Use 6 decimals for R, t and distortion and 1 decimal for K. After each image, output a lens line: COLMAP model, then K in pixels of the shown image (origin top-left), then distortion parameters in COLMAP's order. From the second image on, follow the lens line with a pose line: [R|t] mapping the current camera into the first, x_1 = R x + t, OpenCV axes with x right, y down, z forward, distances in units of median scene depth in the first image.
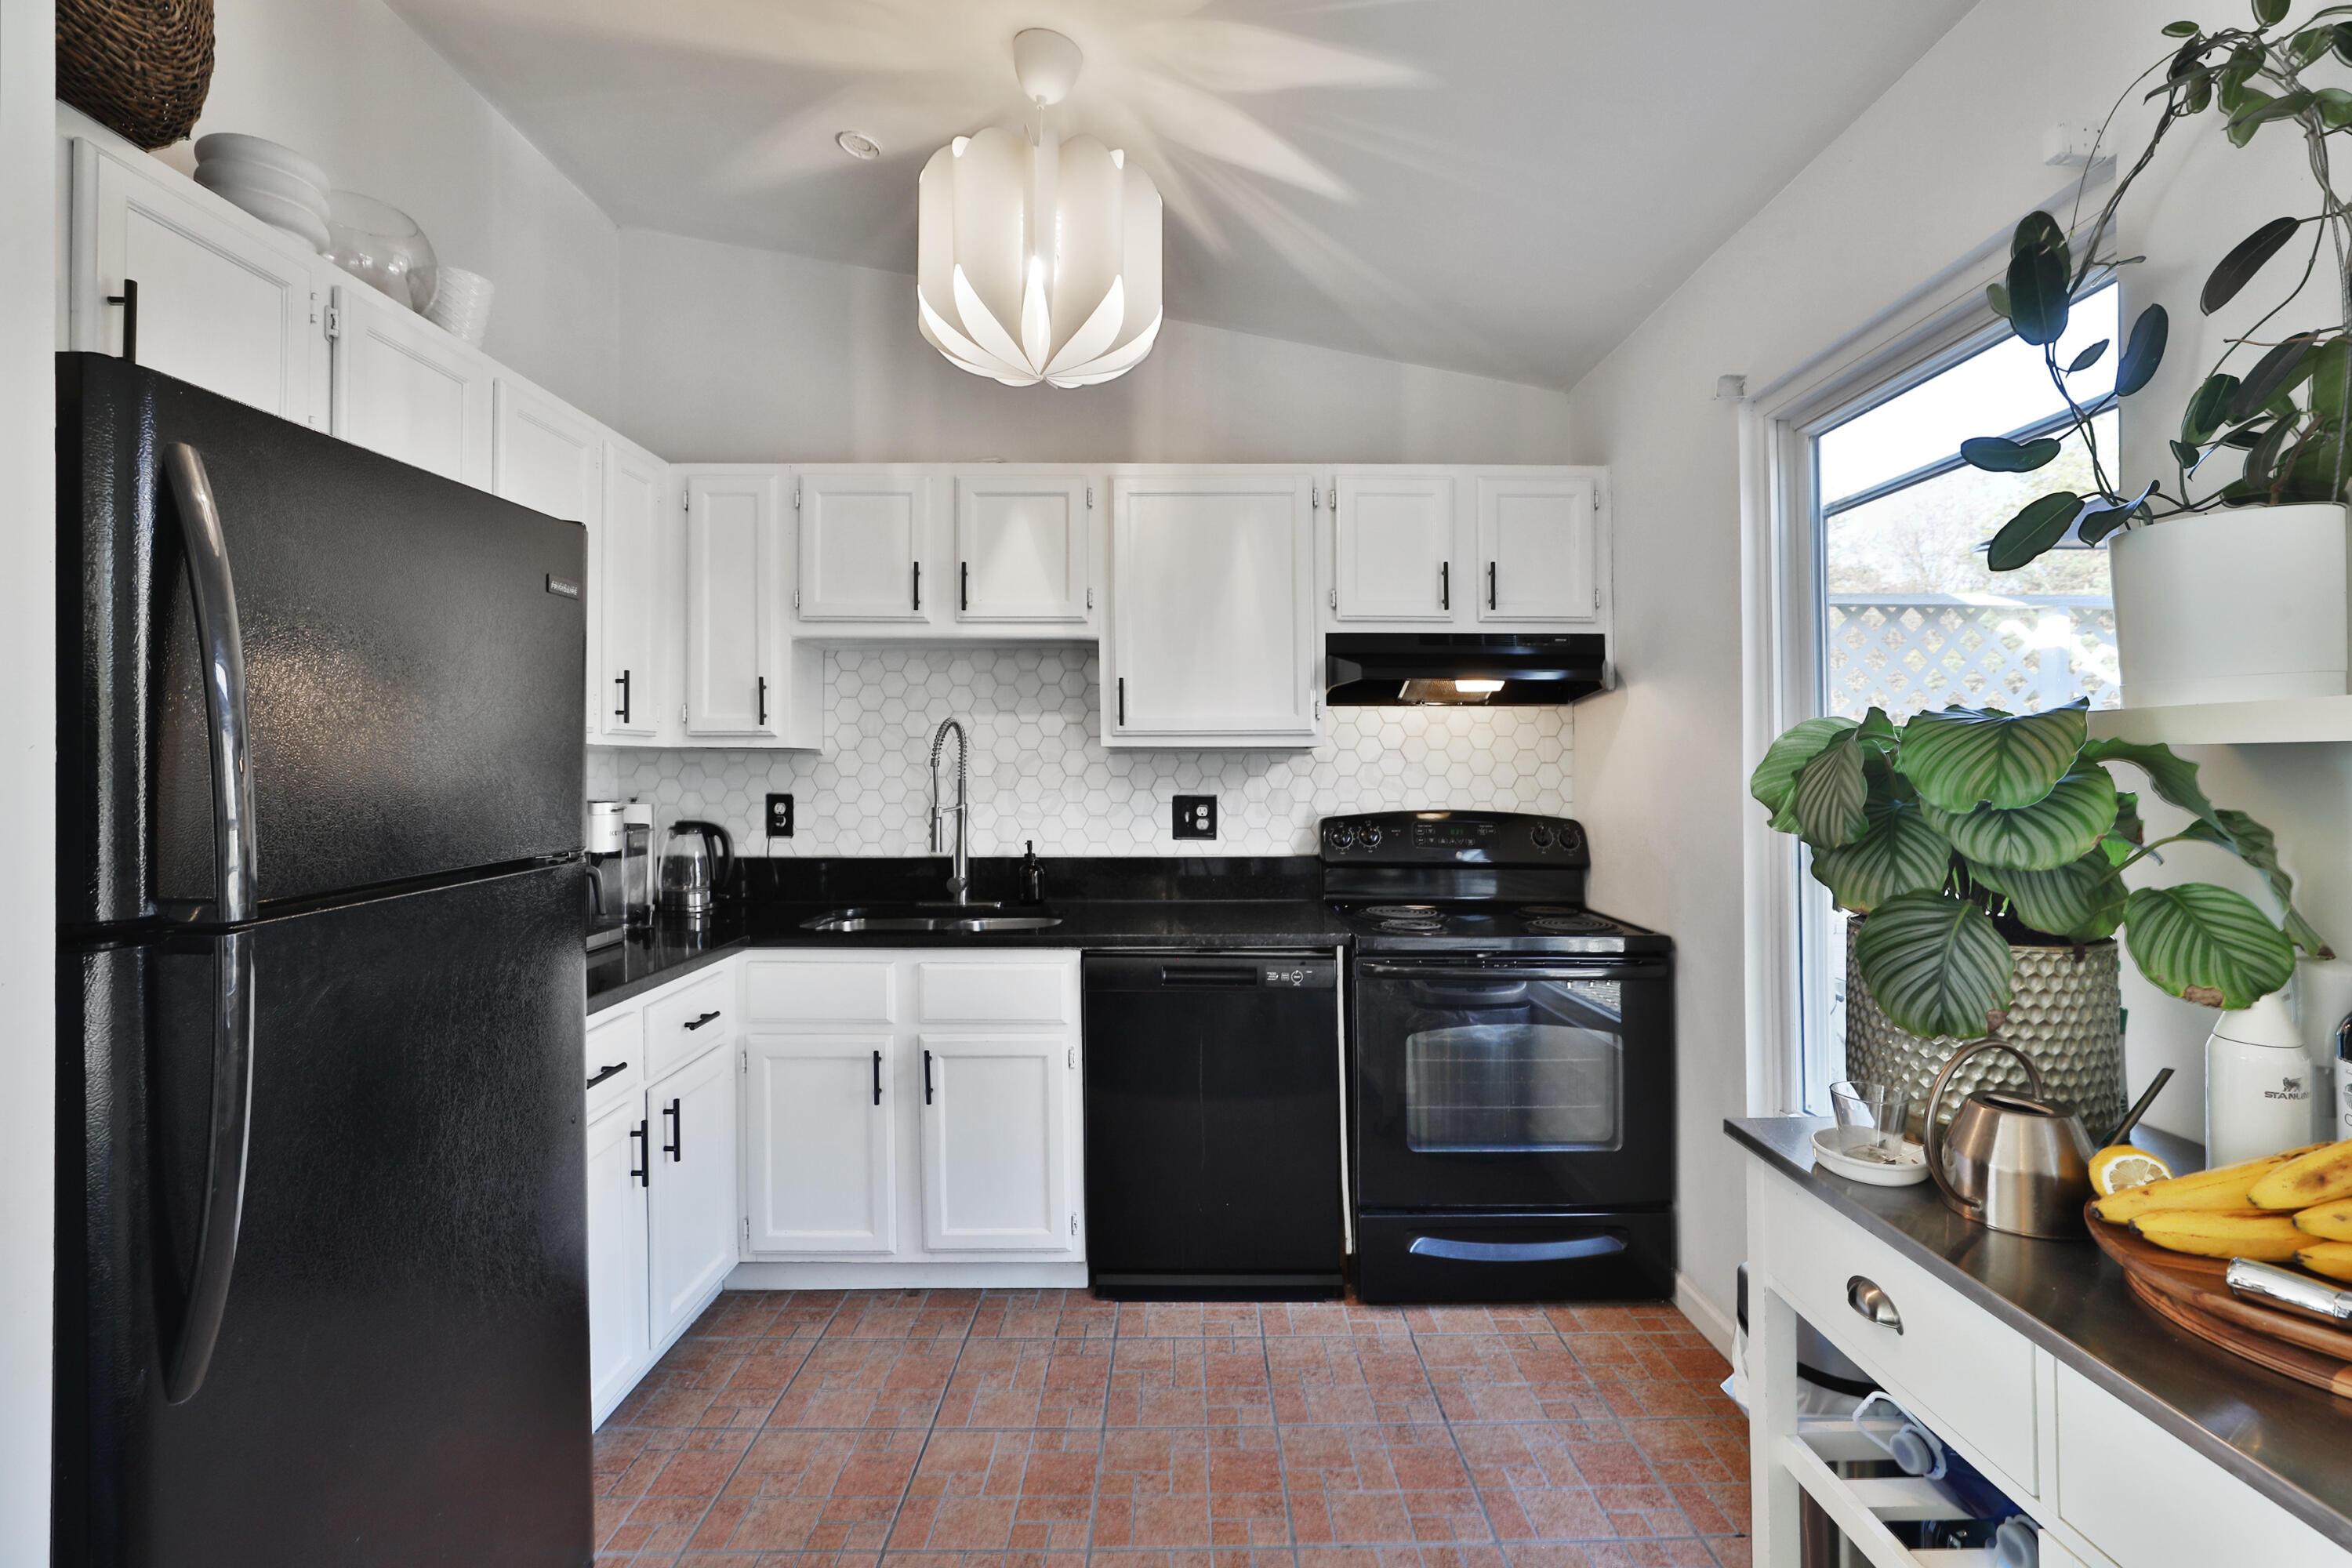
lens RADIAL K [[1106.0, 0, 1222.4], [0, 1106.0, 778.8], [0, 0, 1]] dist [0.002411, 0.000060]
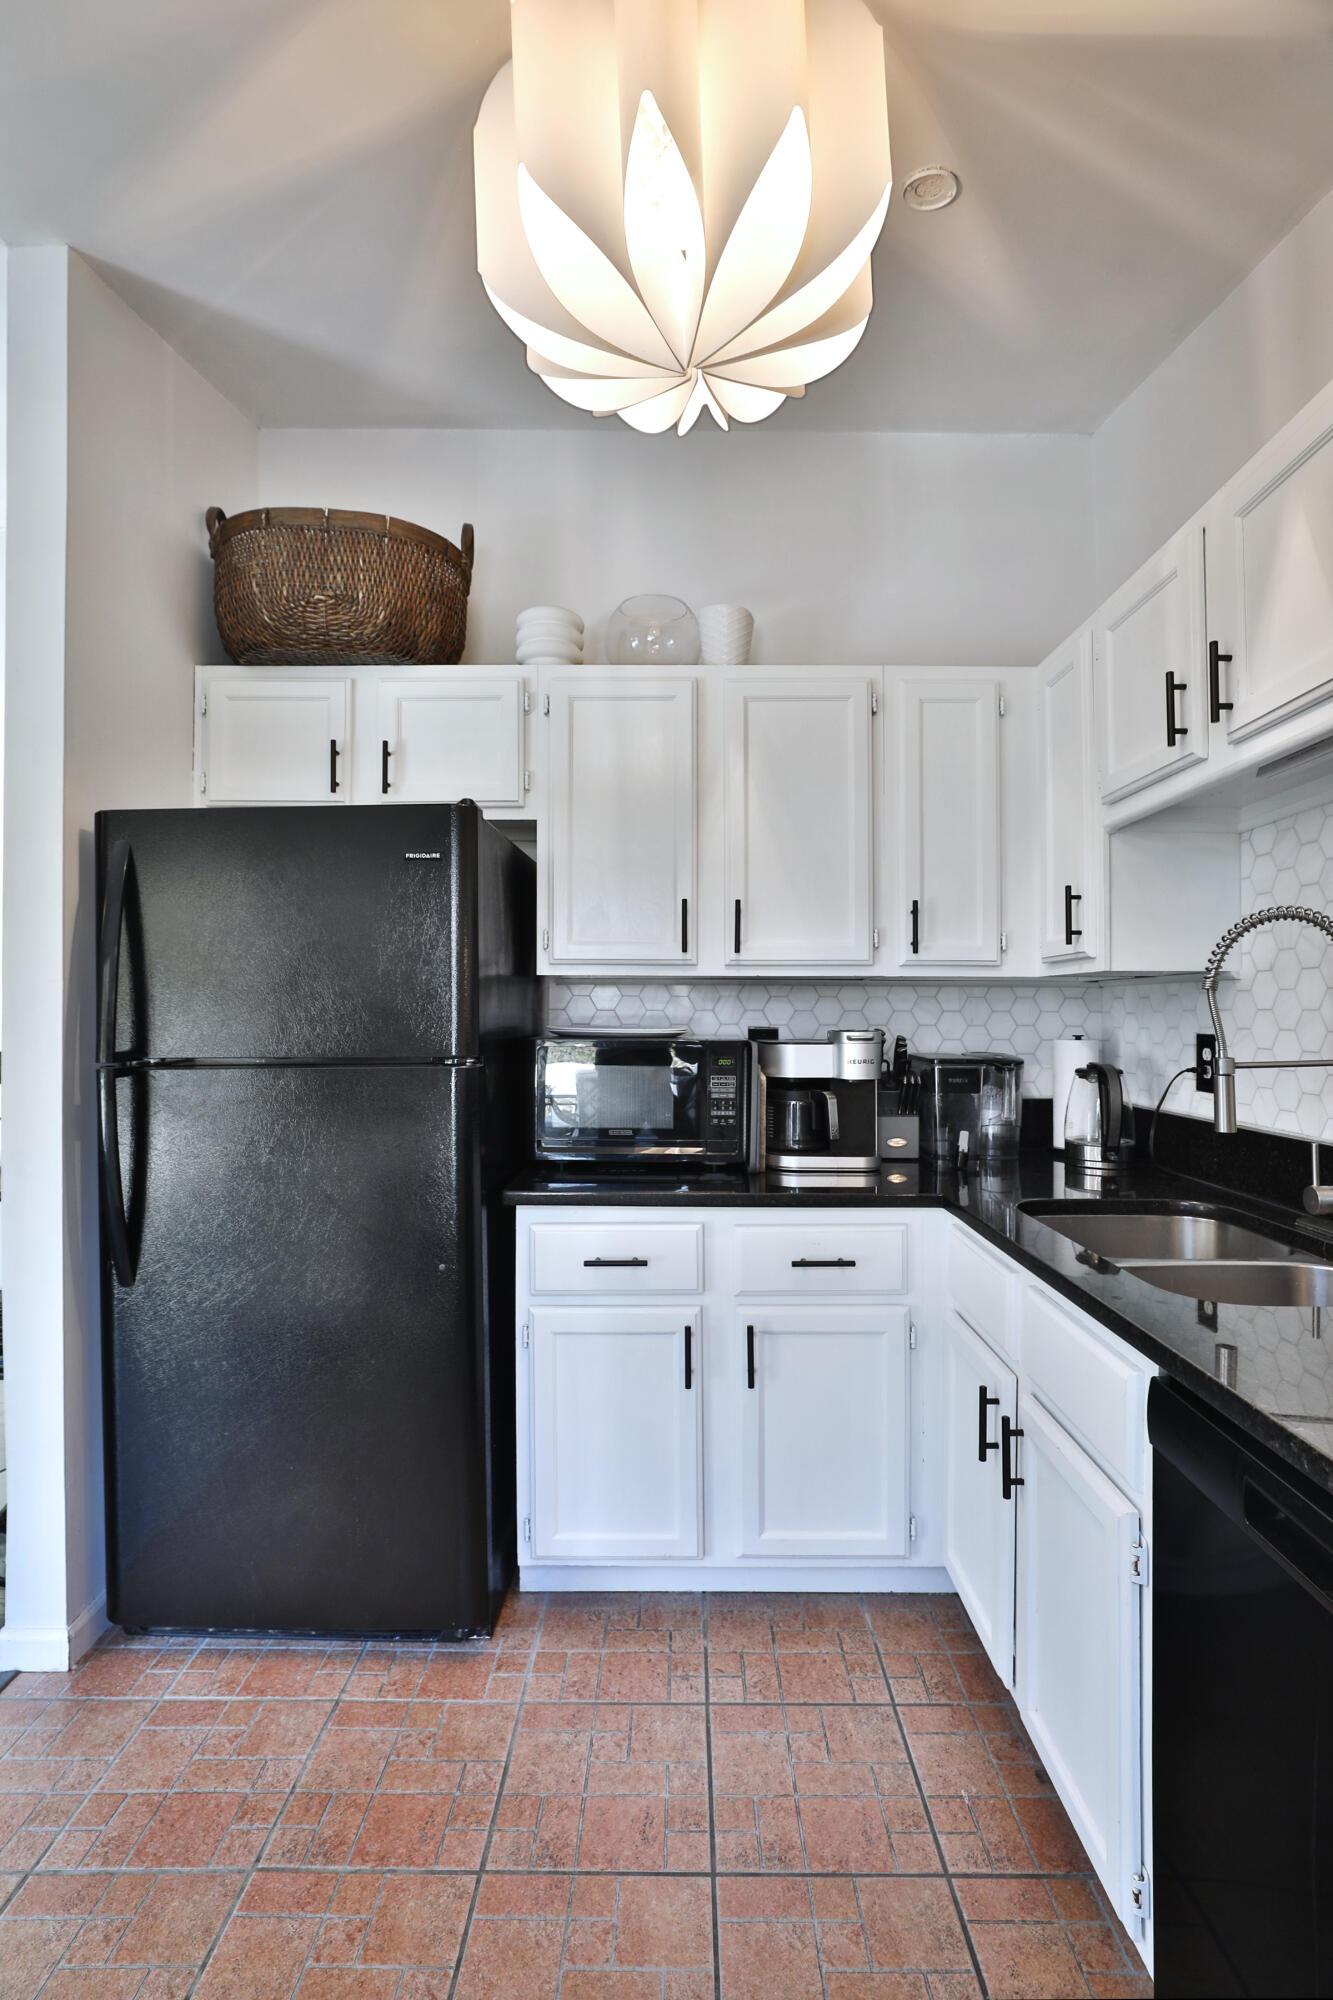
lens RADIAL K [[940.5, 0, 666.5], [0, 940.5, 1000.0], [0, 0, 1]] dist [0.002411, 0.000060]
pose [[-0.036320, 0.014264, -0.999238, 0.338202], [-0.010158, 0.999841, 0.014641, -0.020423], [0.999289, 0.010682, -0.036170, 0.886172]]
